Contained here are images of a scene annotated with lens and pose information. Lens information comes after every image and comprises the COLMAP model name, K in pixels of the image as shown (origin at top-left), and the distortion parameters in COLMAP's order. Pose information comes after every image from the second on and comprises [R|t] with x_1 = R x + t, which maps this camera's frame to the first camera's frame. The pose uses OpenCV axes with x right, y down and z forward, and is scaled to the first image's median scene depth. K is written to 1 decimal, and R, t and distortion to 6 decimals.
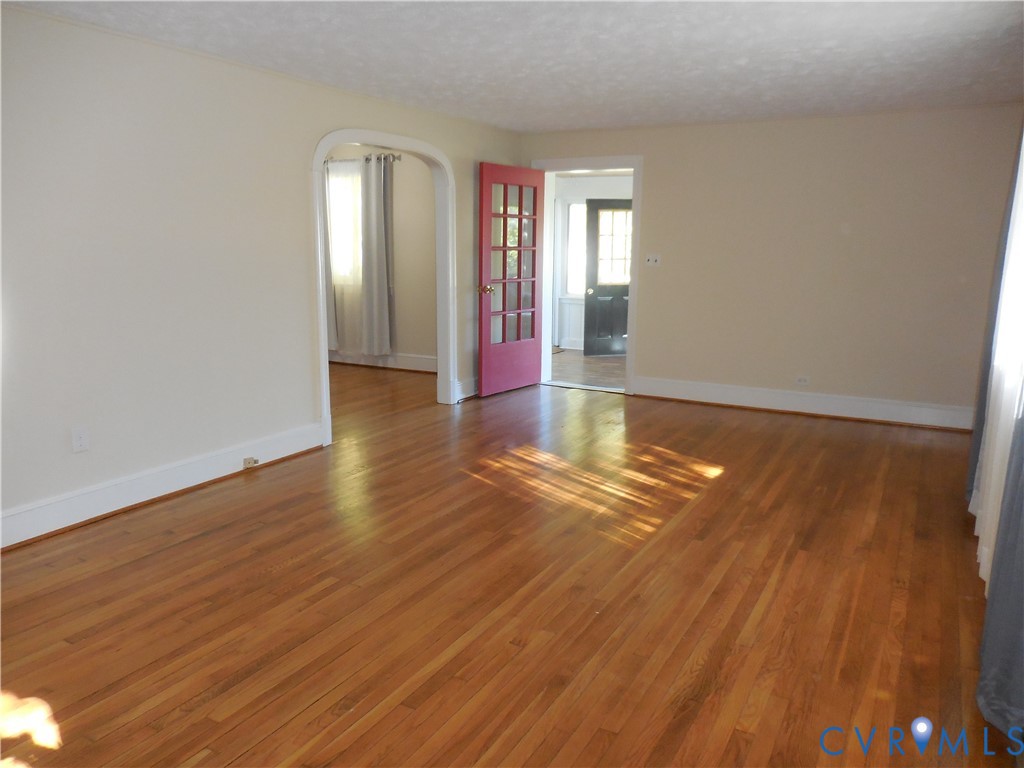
lens RADIAL K [[764.5, 0, 512.4], [0, 764.5, 384.7], [0, 0, 1]] dist [-0.010879, -0.004432]
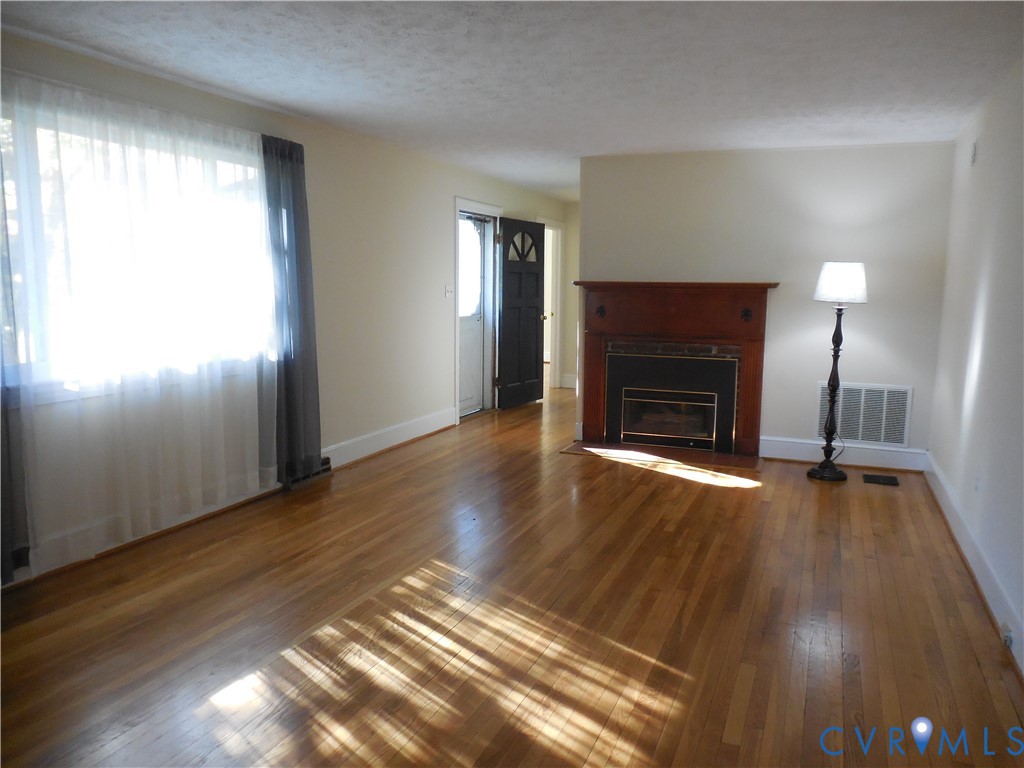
lens RADIAL K [[764.5, 0, 512.2], [0, 764.5, 385.1], [0, 0, 1]] dist [-0.010879, -0.004432]
pose [[-0.993608, -0.007107, -0.112663, 0.143751], [-0.042115, 0.949298, 0.311543, -0.297378], [0.104737, 0.314297, -0.943529, 1.615524]]
